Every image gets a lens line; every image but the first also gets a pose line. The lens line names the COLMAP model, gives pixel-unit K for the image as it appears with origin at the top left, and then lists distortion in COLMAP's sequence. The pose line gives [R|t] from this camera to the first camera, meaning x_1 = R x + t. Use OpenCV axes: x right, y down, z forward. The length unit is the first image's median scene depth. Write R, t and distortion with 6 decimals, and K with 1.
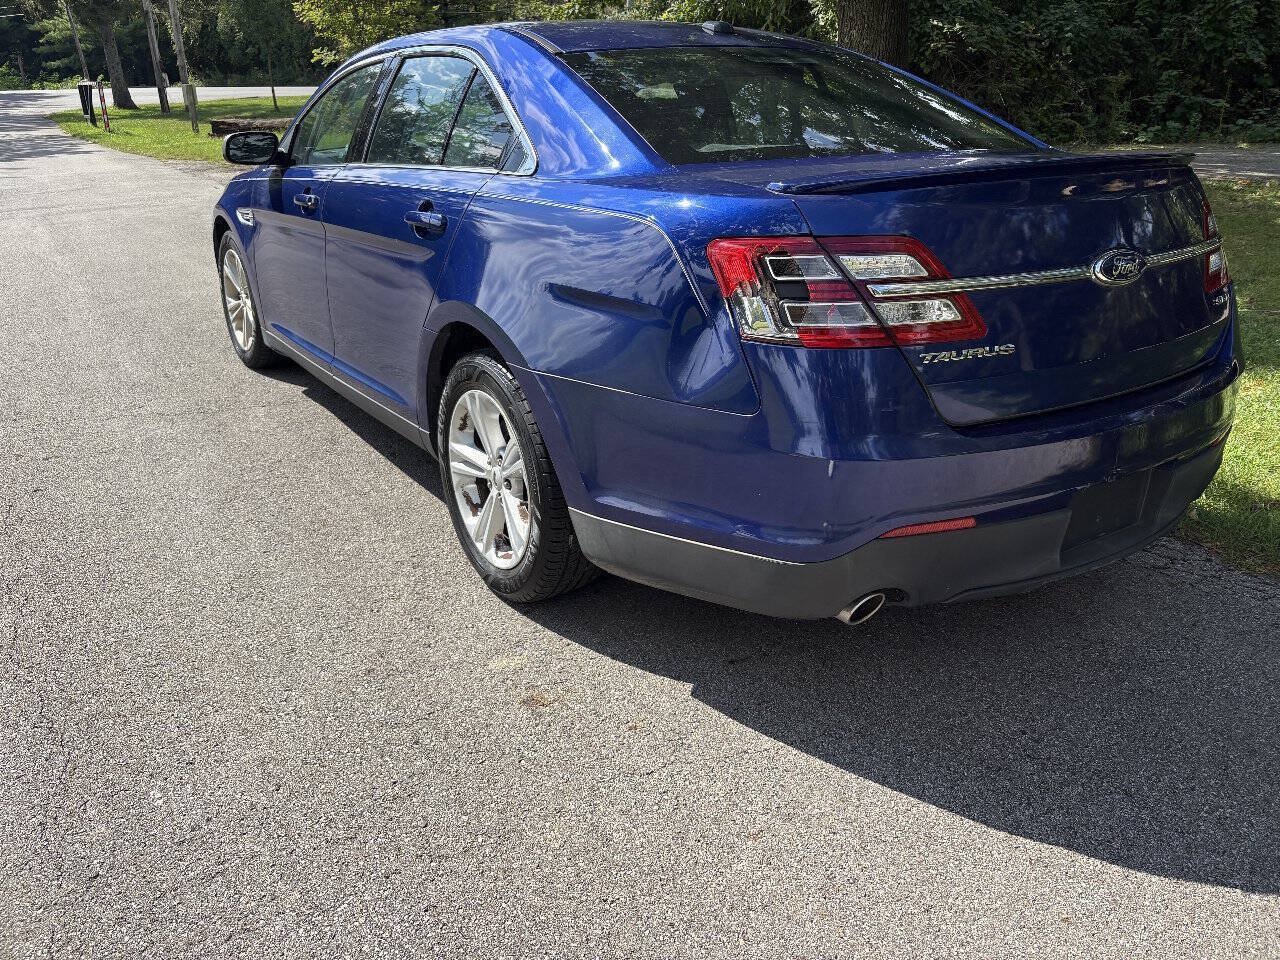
lens RADIAL K [[956.6, 0, 637.1], [0, 956.6, 483.4], [0, 0, 1]] dist [0.042535, -0.029486]
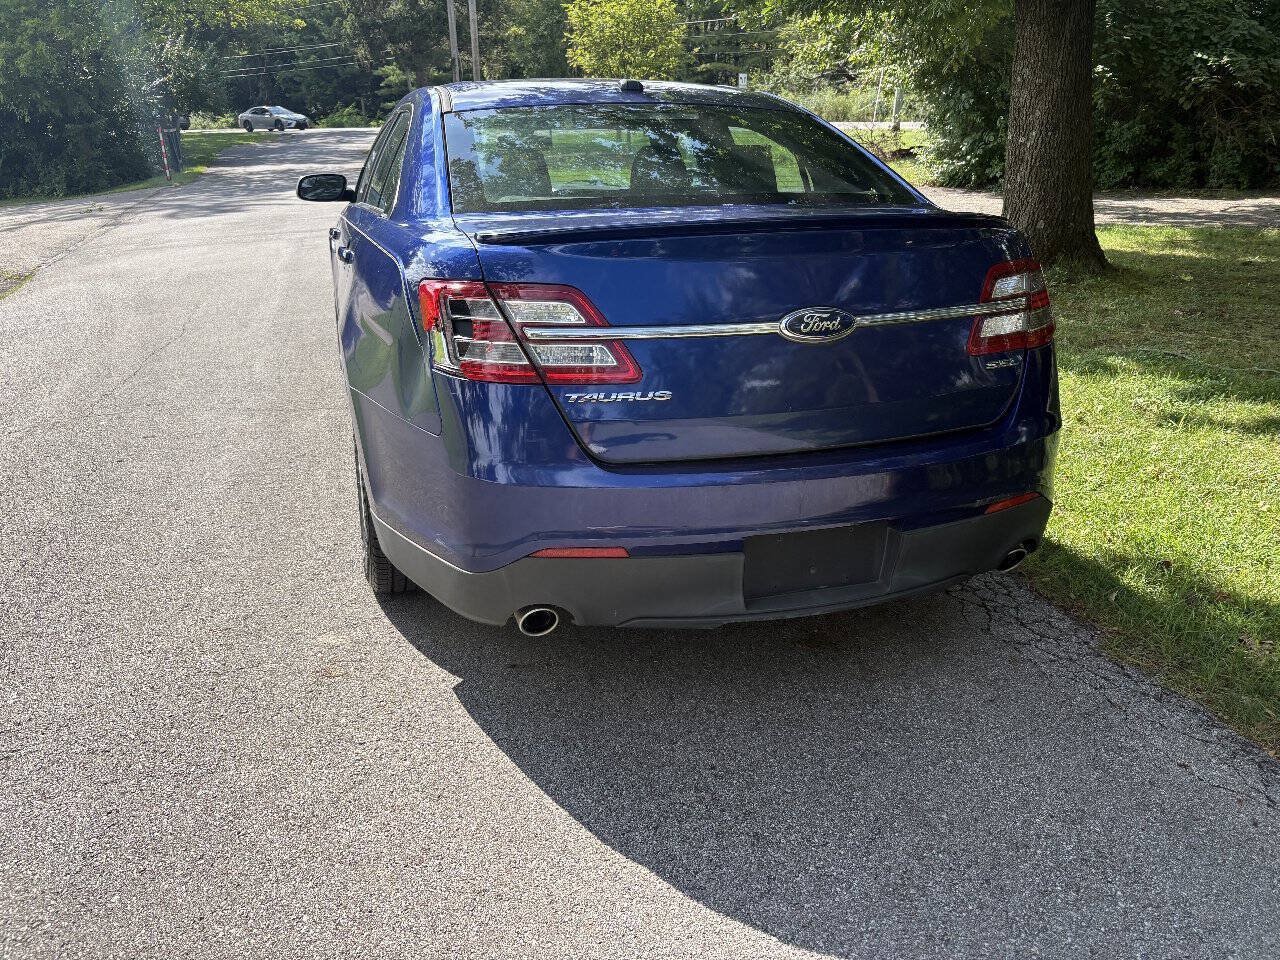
lens RADIAL K [[956.6, 0, 634.4], [0, 956.6, 485.2], [0, 0, 1]] dist [0.042535, -0.029486]
pose [[0.962332, 0.096261, -0.254266, 0.601935], [-0.103821, 0.994460, -0.016451, -0.018258], [0.251274, 0.042229, 0.966994, -0.031125]]
